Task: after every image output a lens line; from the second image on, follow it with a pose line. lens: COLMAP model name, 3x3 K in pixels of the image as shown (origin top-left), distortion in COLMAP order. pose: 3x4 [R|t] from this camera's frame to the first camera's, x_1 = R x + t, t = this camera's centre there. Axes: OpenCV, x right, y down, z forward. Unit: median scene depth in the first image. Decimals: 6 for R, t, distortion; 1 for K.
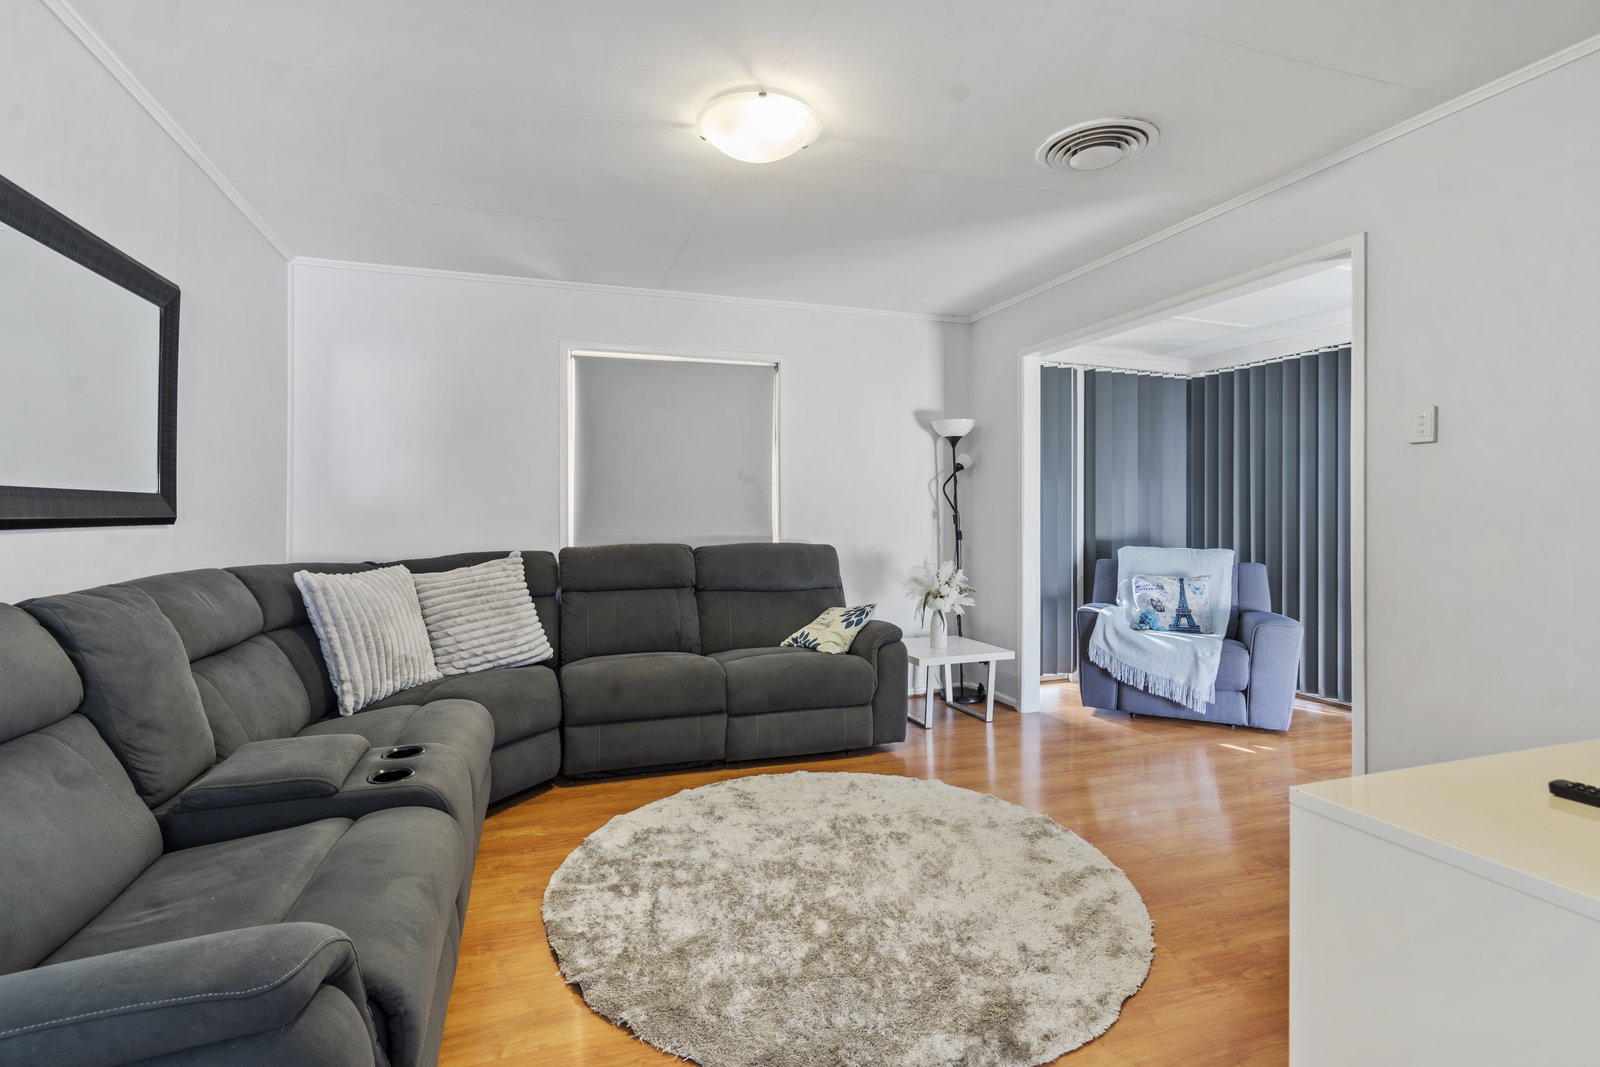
lens RADIAL K [[744.5, 0, 772.5], [0, 744.5, 505.2], [0, 0, 1]] dist [-0.001658, 0.000118]
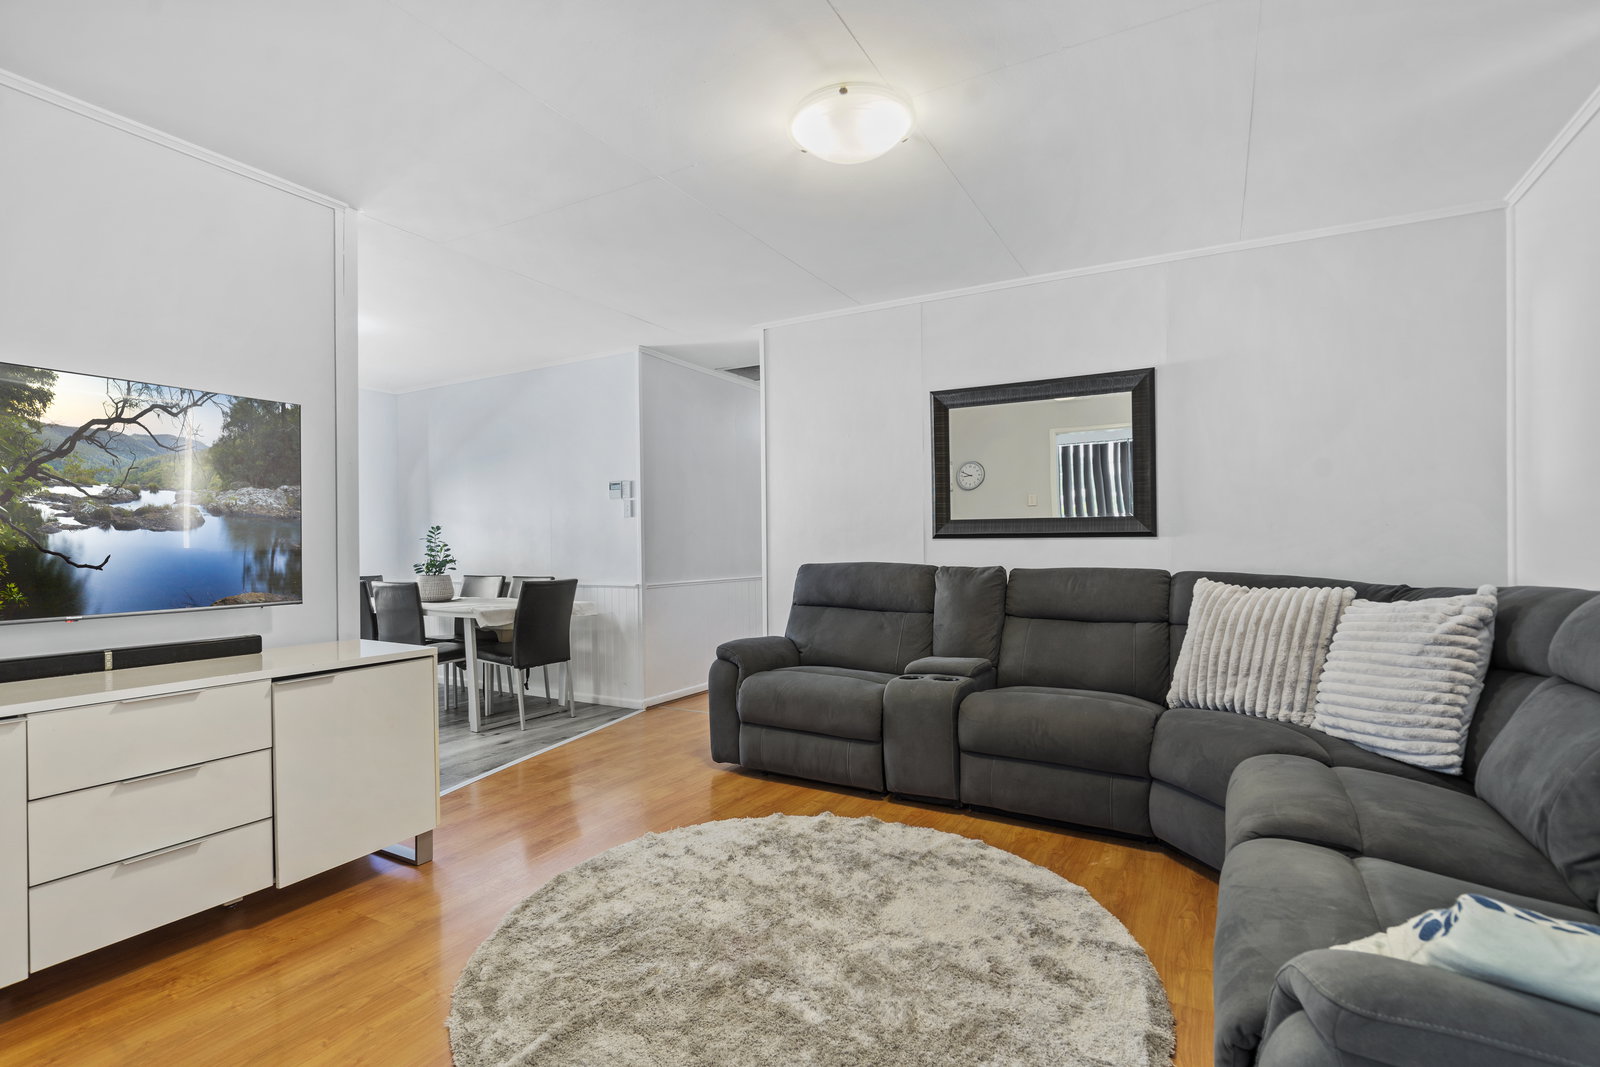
lens RADIAL K [[734.1, 0, 796.1], [0, 734.1, 541.0], [0, 0, 1]] dist [-0.000501, -0.000060]
pose [[-0.740239, 0.004560, -0.672328, 0.519085], [0.010231, 0.999938, -0.004483, 0.027818], [0.672266, -0.010198, -0.740240, 1.261488]]
